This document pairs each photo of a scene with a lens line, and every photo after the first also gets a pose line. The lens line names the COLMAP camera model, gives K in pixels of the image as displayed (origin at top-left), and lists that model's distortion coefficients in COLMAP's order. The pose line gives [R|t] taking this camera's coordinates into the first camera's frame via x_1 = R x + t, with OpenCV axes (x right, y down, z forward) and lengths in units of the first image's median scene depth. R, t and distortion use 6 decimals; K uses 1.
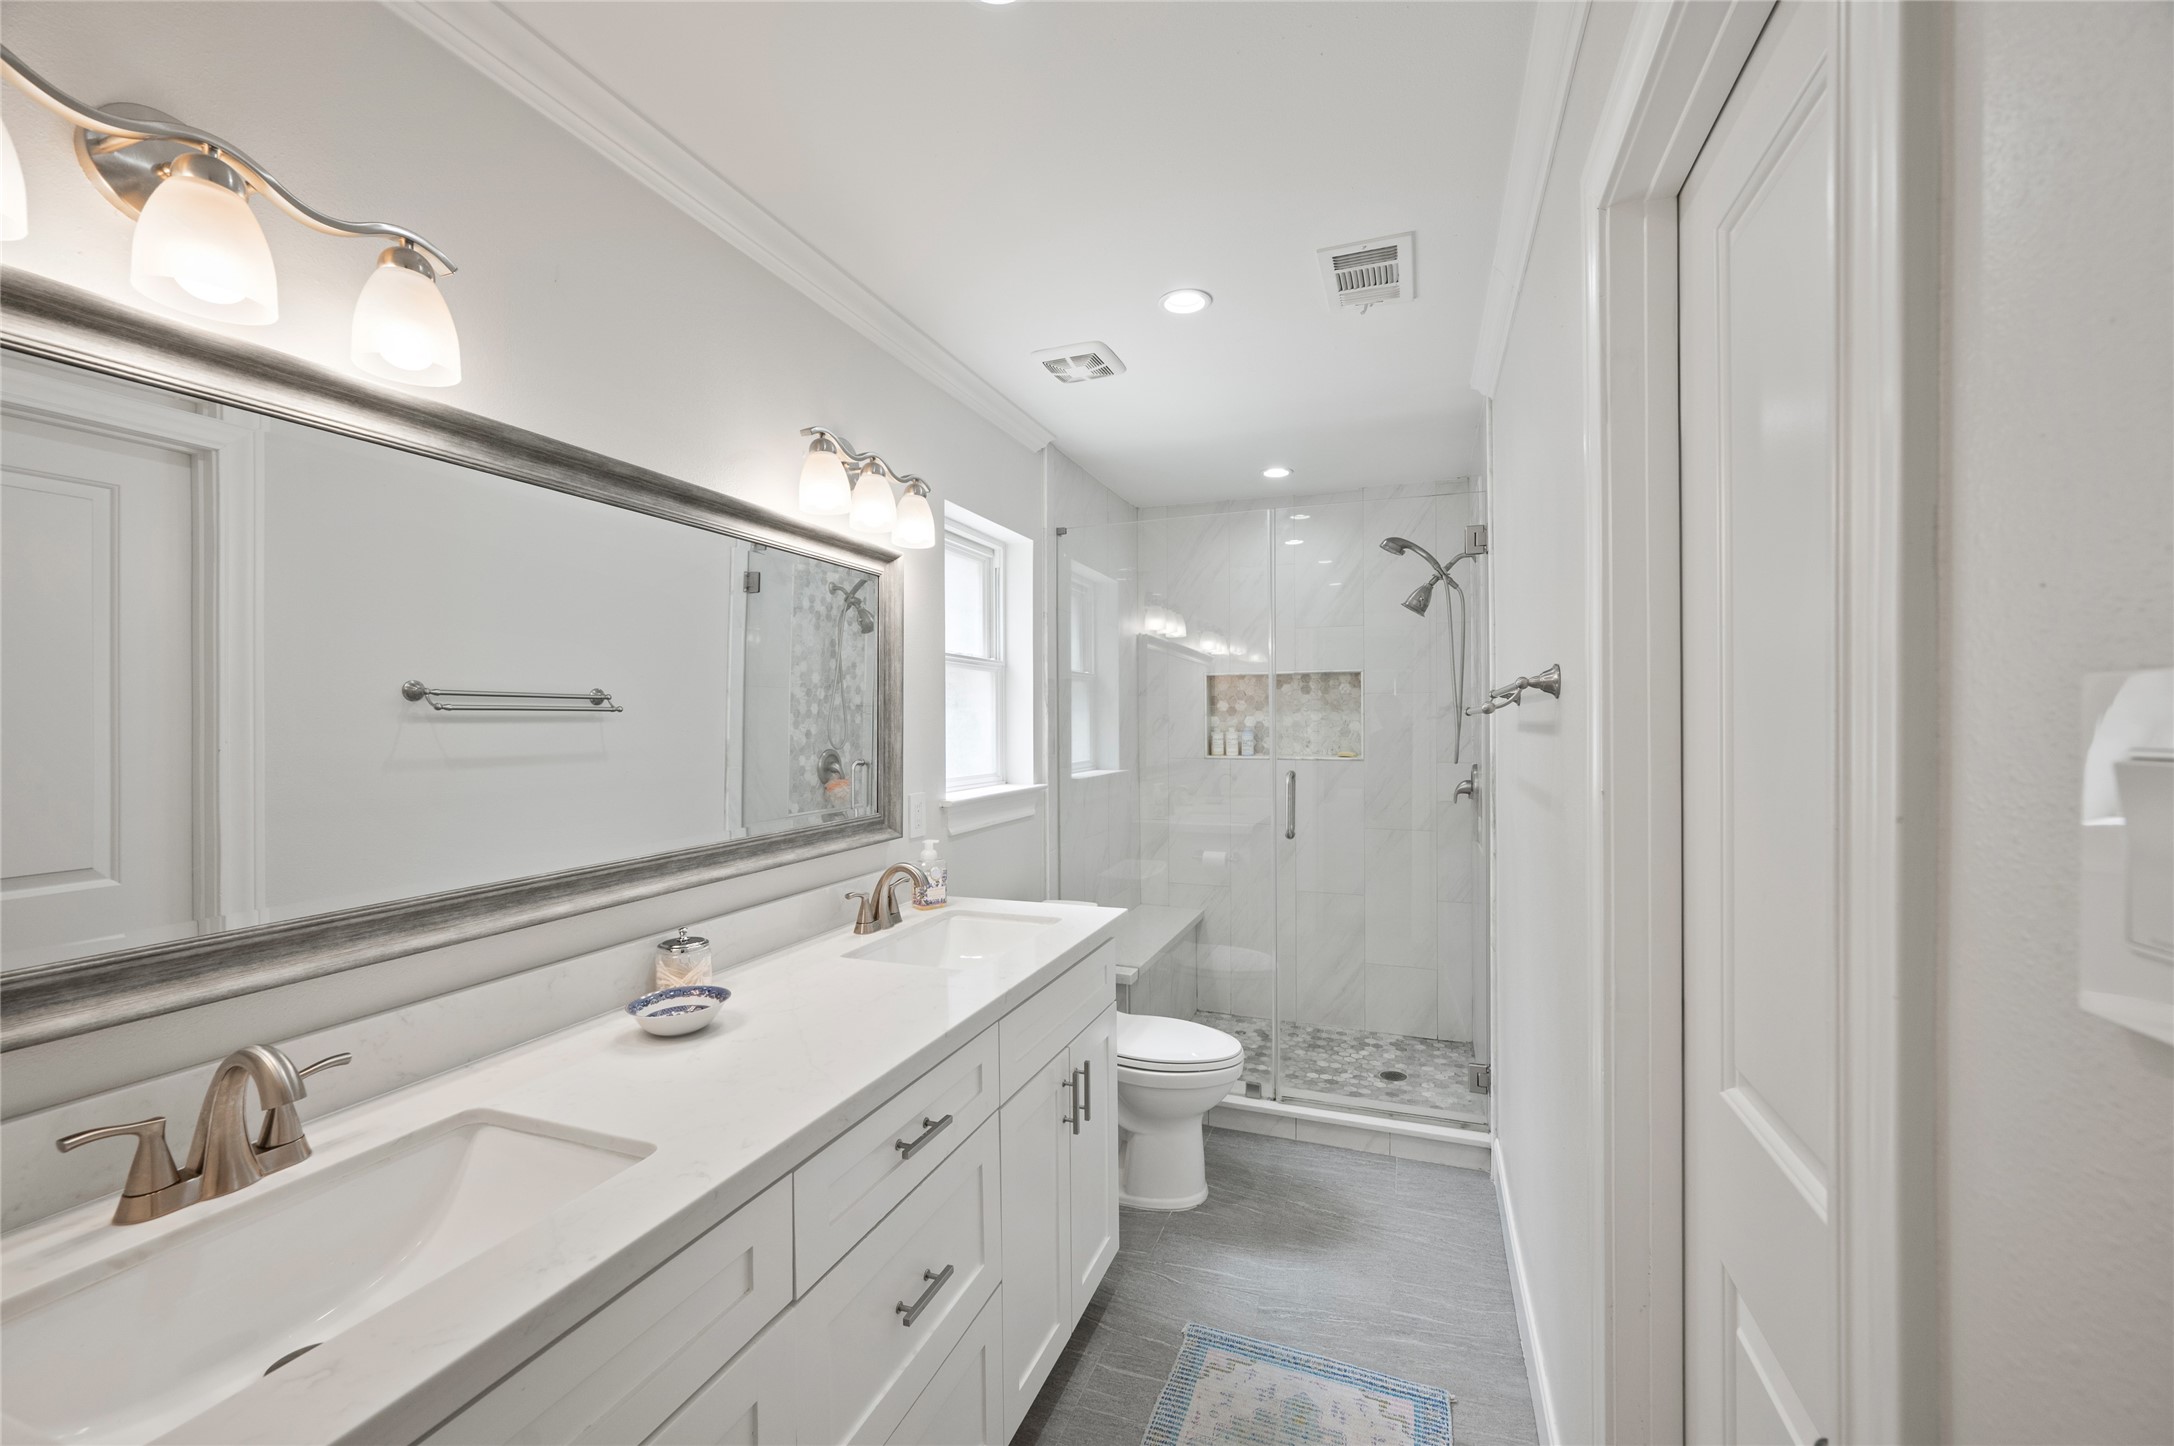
lens RADIAL K [[862.0, 0, 1087.0], [0, 862.0, 722.4], [0, 0, 1]] dist [0.001925, 0.000781]
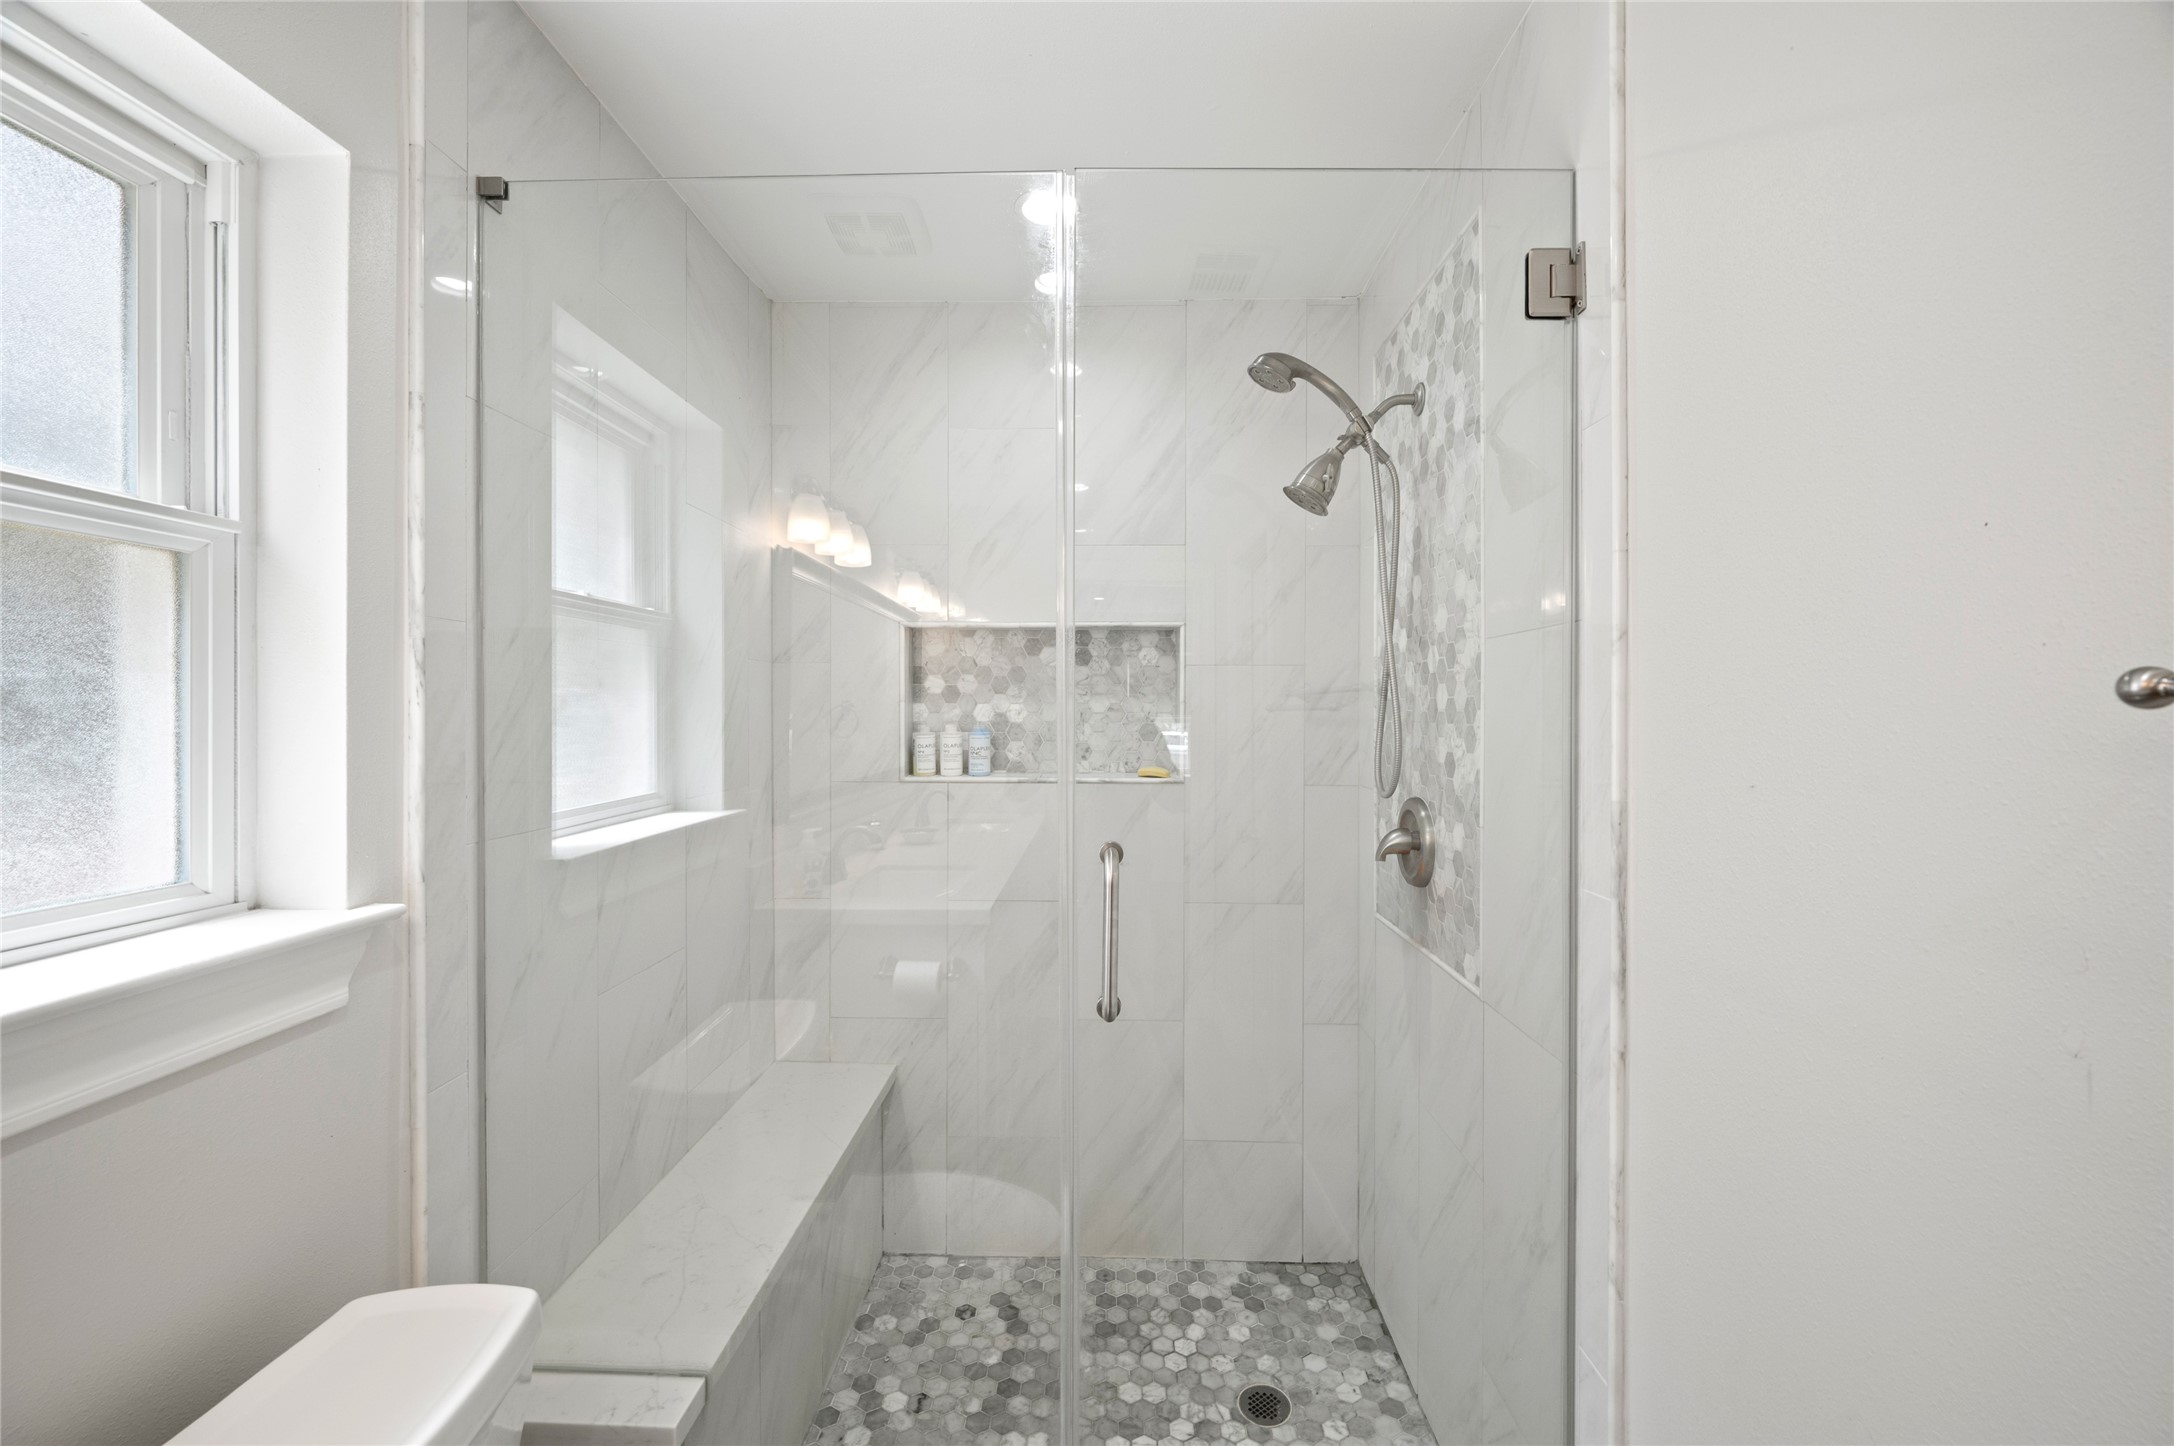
lens RADIAL K [[862.0, 0, 1083.6], [0, 862.0, 712.8], [0, 0, 1]] dist [0.001925, 0.000781]
pose [[0.945560, 0.004323, 0.325419, 0.072518], [-0.005711, 0.999978, 0.003312, -0.003603], [-0.325398, -0.004990, 0.945564, 0.475110]]
